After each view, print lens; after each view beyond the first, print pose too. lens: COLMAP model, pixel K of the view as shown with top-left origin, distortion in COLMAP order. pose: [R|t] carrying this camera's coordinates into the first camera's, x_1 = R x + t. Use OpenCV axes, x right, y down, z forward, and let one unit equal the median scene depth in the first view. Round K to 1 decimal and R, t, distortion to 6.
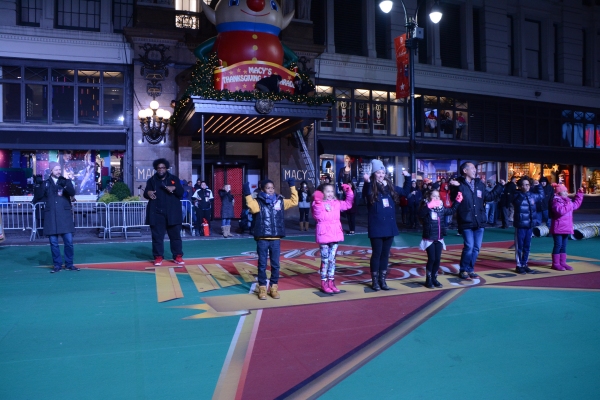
lens RADIAL K [[465.6, 0, 295.5], [0, 465.6, 209.8], [0, 0, 1]] dist [-0.177311, 0.119449]
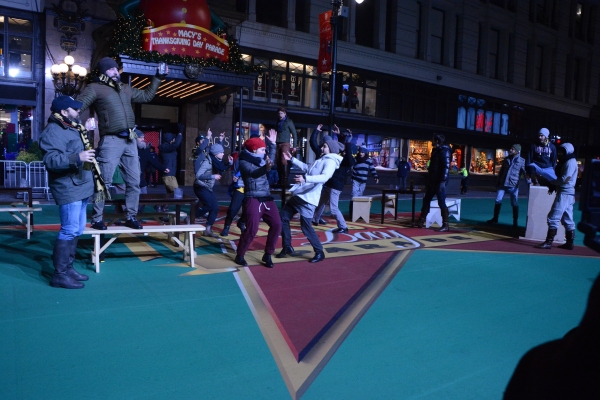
lens RADIAL K [[465.6, 0, 295.5], [0, 465.6, 209.8], [0, 0, 1]] dist [-0.177311, 0.119449]
pose [[0.973066, 0.022621, 0.229413, -0.056080], [-0.038483, 0.997149, 0.064907, 0.001497], [-0.227291, -0.071987, 0.971163, -0.021131]]
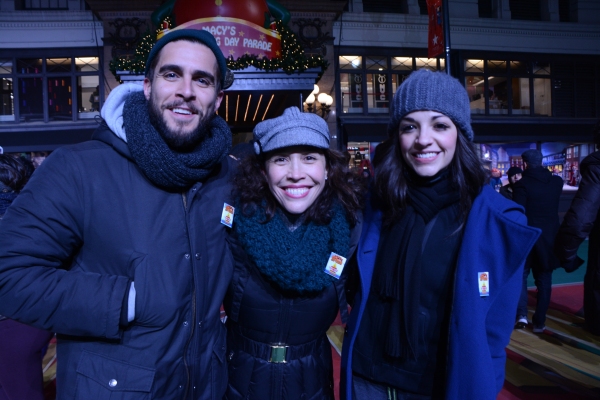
lens RADIAL K [[465.6, 0, 295.5], [0, 465.6, 209.8], [0, 0, 1]] dist [-0.177311, 0.119449]
pose [[0.979412, -0.019304, -0.200947, 0.143798], [0.022067, 0.999690, 0.011515, -0.020784], [0.200662, -0.015712, 0.979534, 0.255367]]
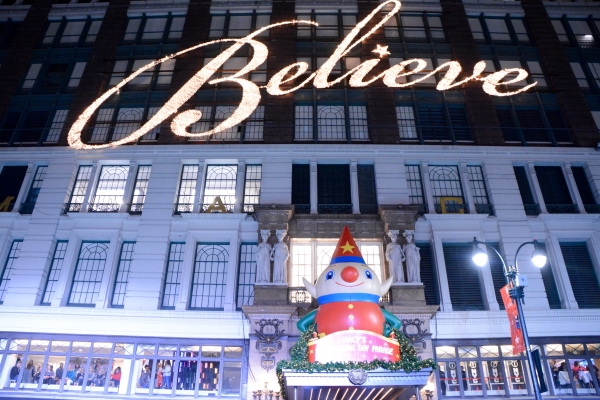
lens RADIAL K [[465.6, 0, 295.5], [0, 465.6, 209.8], [0, 0, 1]] dist [-0.177311, 0.119449]
pose [[0.937179, -0.161845, -0.309032, 0.125500], [-0.027786, 0.848419, -0.528596, -0.010968], [0.347739, 0.503976, 0.790623, 0.020748]]
